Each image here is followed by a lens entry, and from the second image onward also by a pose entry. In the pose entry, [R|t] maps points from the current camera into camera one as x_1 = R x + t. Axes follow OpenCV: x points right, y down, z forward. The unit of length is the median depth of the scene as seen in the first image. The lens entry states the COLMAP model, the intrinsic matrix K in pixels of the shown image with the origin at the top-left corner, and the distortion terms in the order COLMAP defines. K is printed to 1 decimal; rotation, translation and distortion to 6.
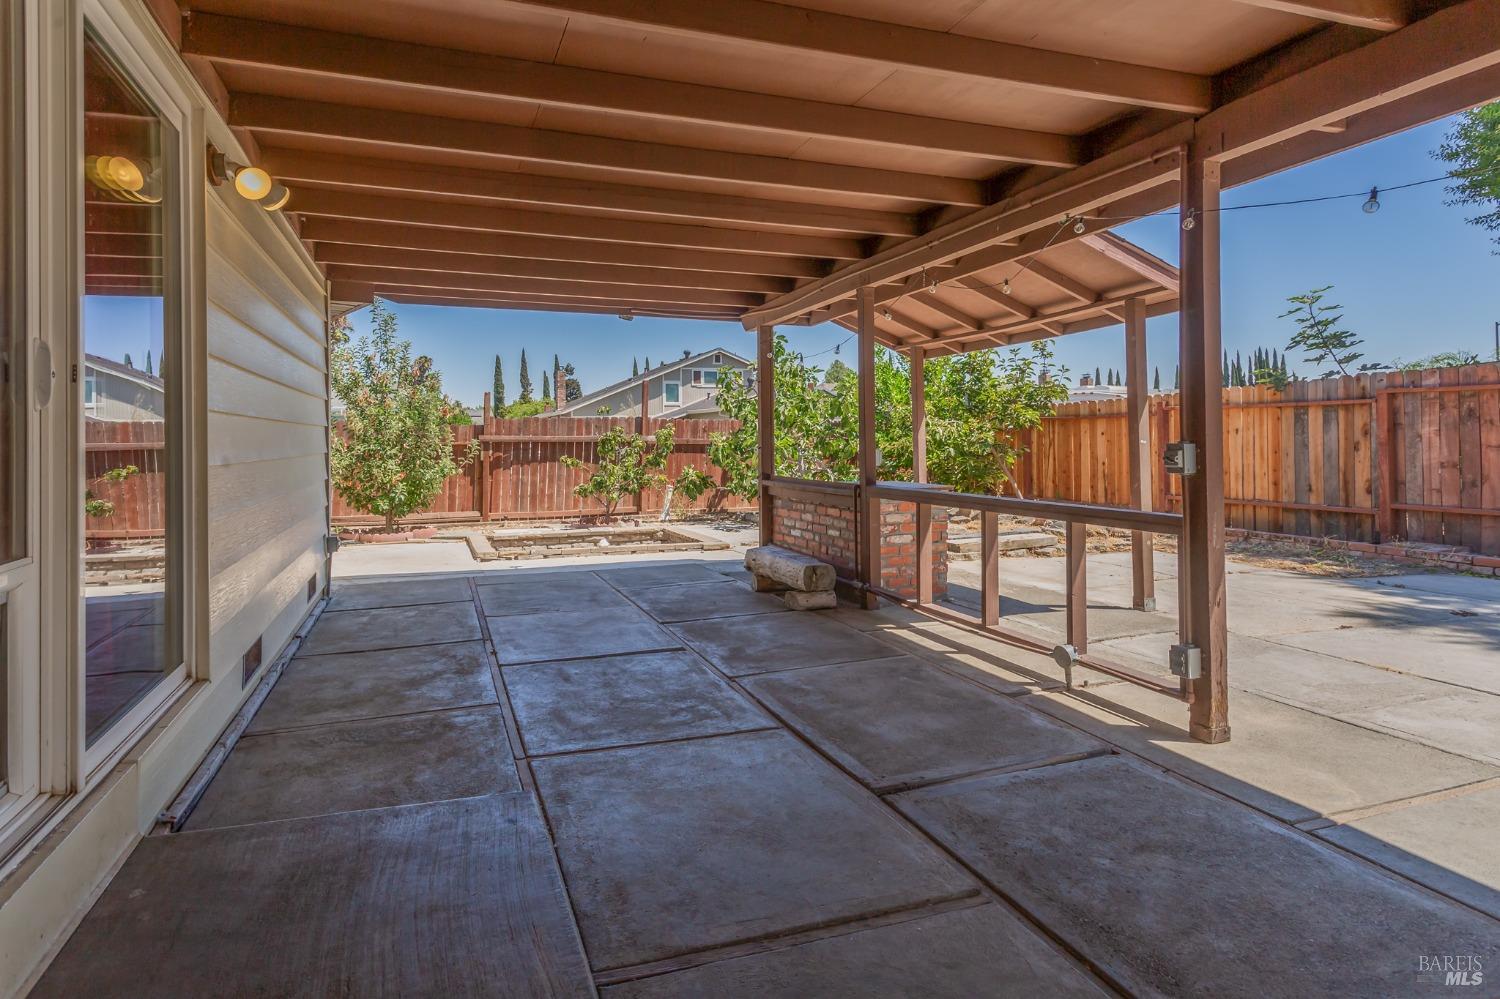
lens RADIAL K [[771.1, 0, 693.7], [0, 771.1, 448.1], [0, 0, 1]] dist [0.027745, 0.000355]
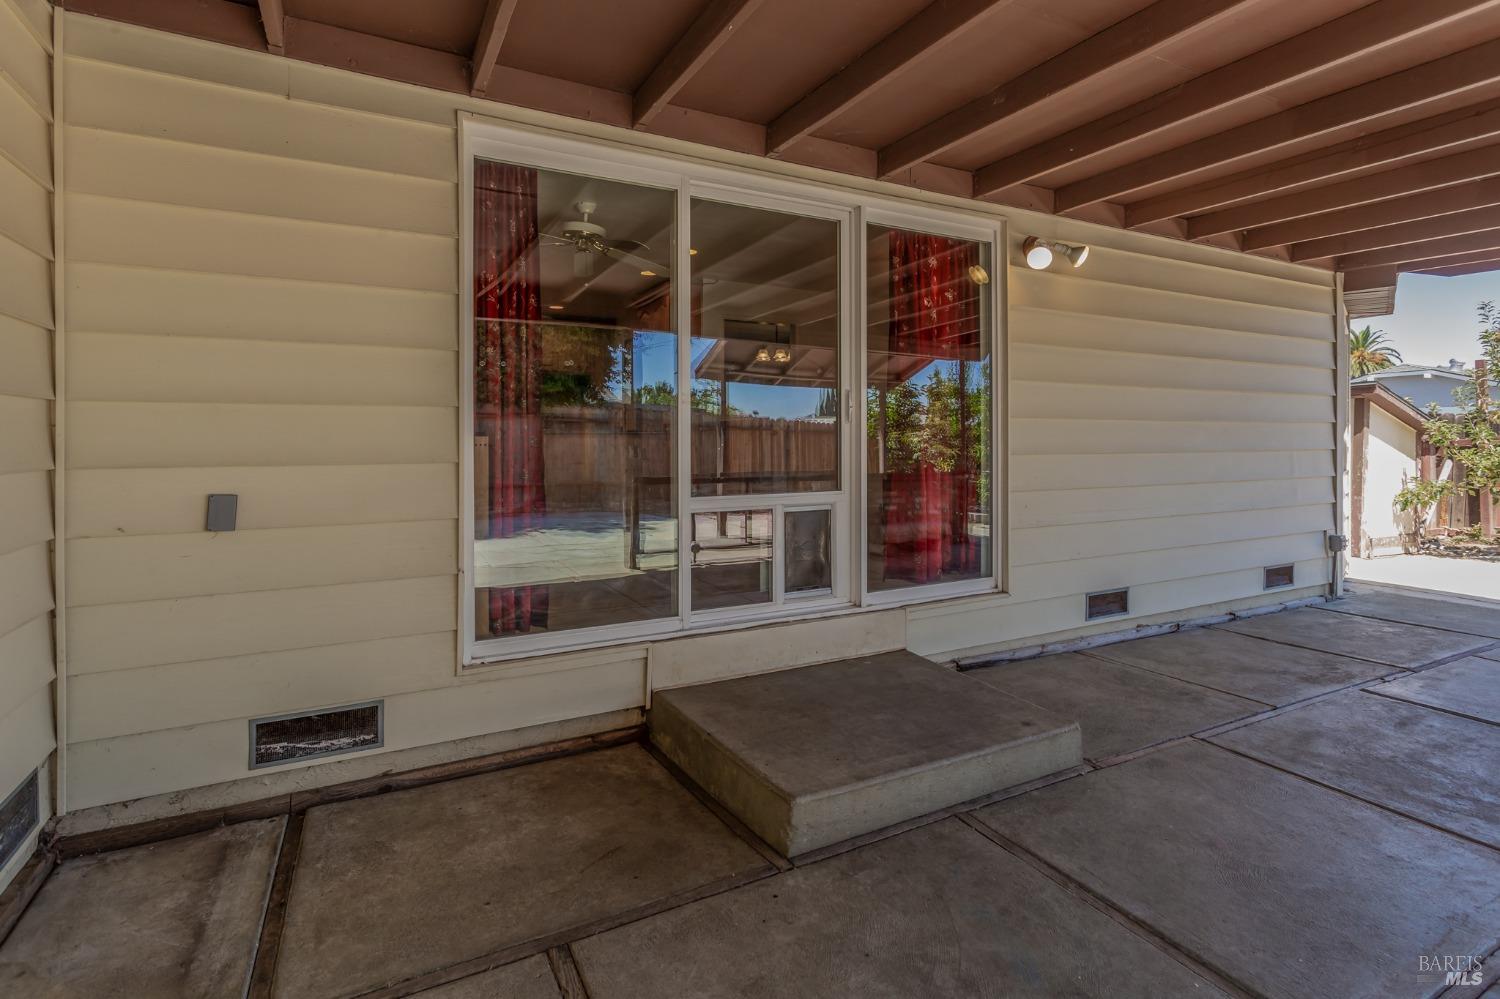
lens RADIAL K [[746.8, 0, 750.3], [0, 746.8, 438.3], [0, 0, 1]] dist [0.001678, 0.000928]
pose [[0.169676, 0.003927, -0.985492, 0.258018], [-0.011327, 0.999934, 0.002035, -0.000947], [0.985435, 0.010818, 0.169709, 0.085847]]
